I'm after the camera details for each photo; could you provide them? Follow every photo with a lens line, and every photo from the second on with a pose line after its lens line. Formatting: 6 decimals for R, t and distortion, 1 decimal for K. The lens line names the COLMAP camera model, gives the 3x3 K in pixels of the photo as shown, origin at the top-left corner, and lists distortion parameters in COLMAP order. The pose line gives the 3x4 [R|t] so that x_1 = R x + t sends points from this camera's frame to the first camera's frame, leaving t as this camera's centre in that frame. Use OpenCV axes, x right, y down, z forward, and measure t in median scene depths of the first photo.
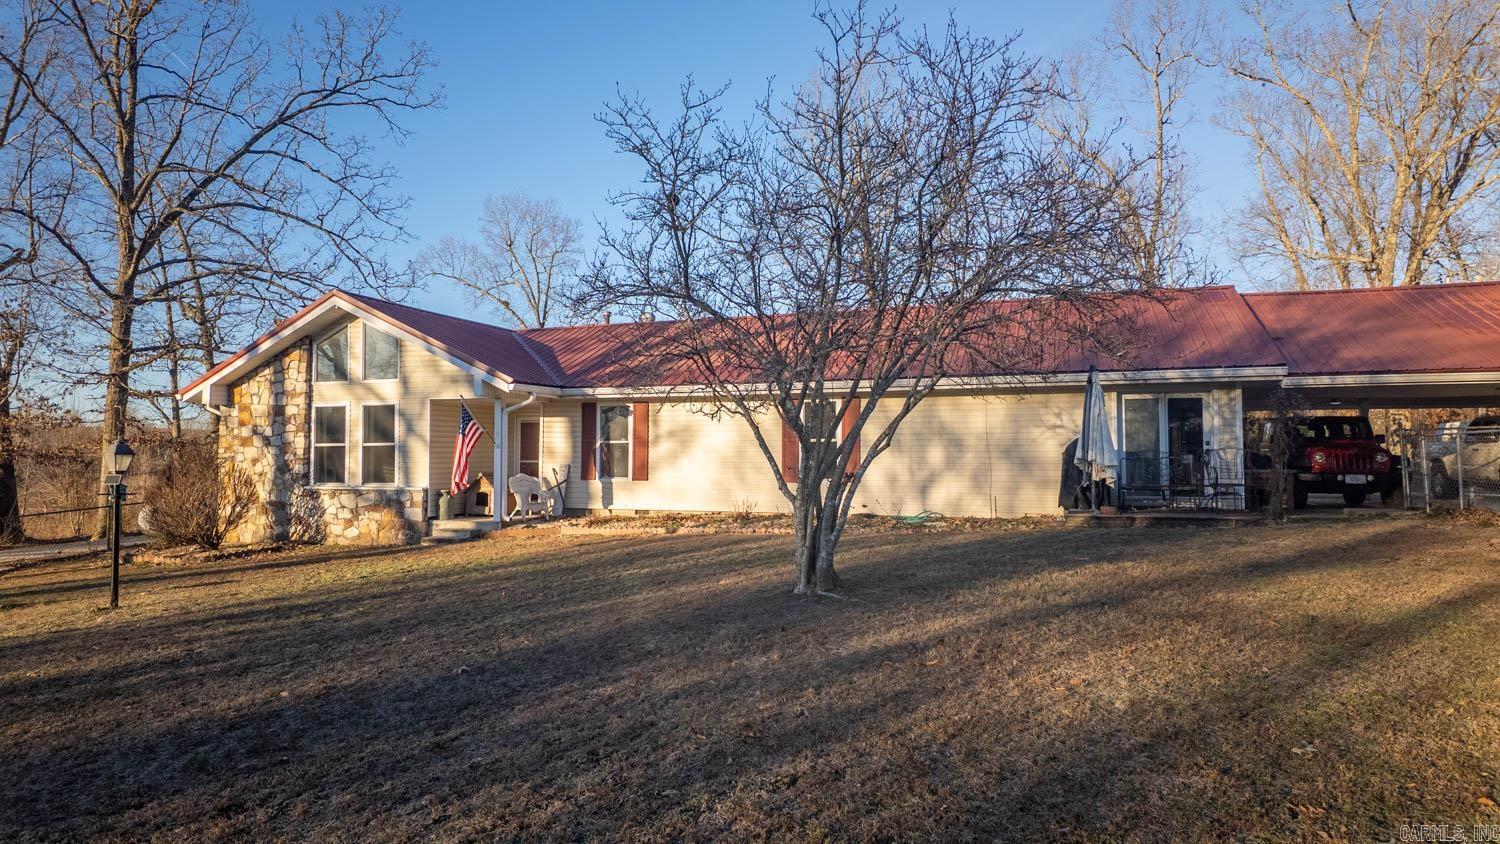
lens RADIAL K [[859.2, 0, 750.0], [0, 859.2, 422.0], [0, 0, 1]] dist [0.005526, 0.001528]
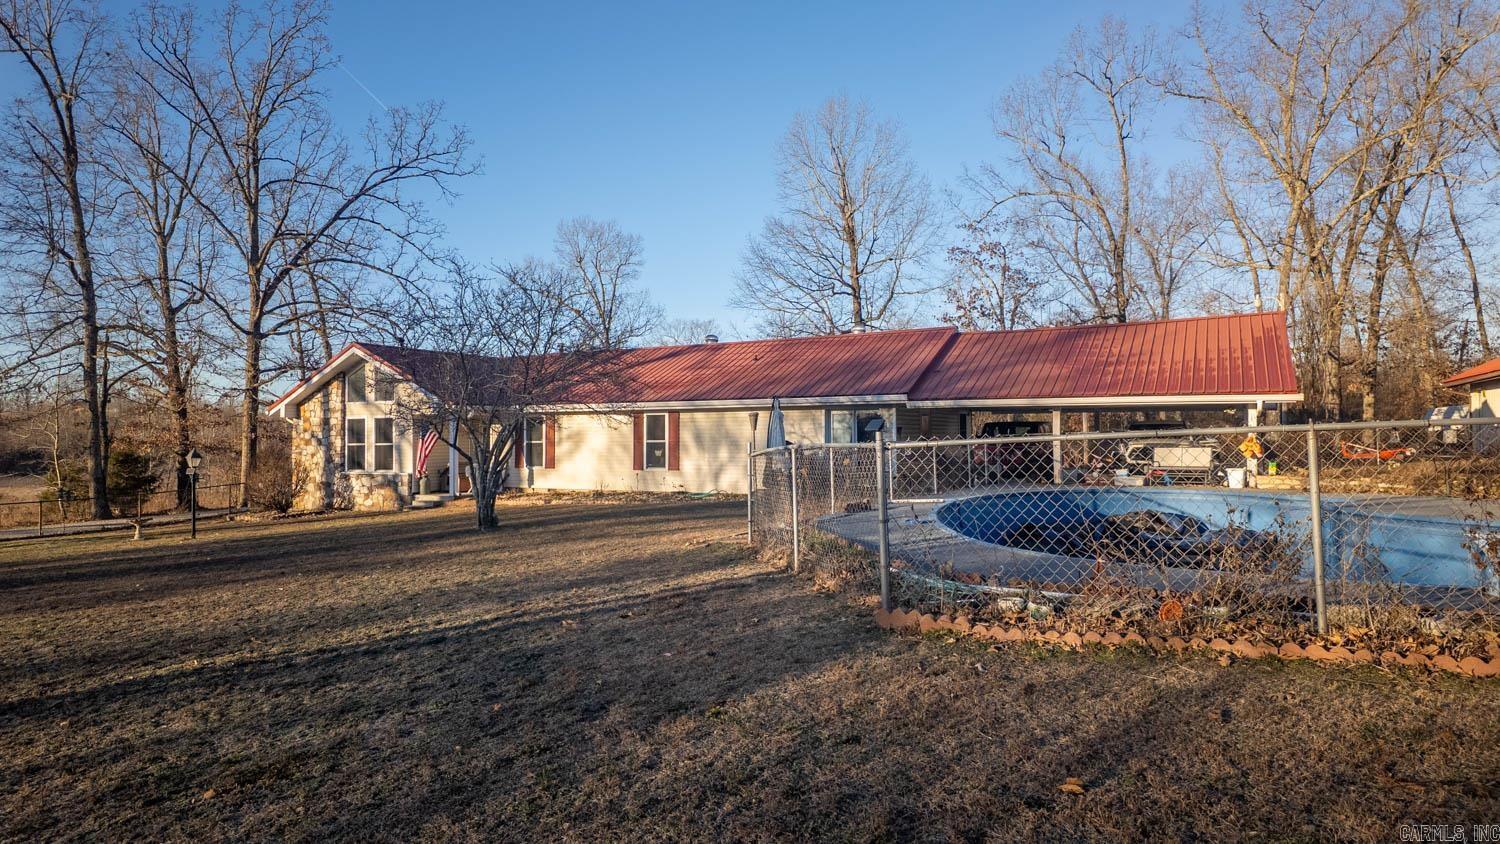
lens RADIAL K [[850.3, 0, 750.0], [0, 850.3, 422.0], [0, 0, 1]] dist [0.034532, -0.032938]
pose [[0.987972, -0.007444, -0.154453, 0.418435], [0.011012, 0.999692, 0.022258, -0.038037], [0.154240, -0.023692, 0.987749, -0.365100]]
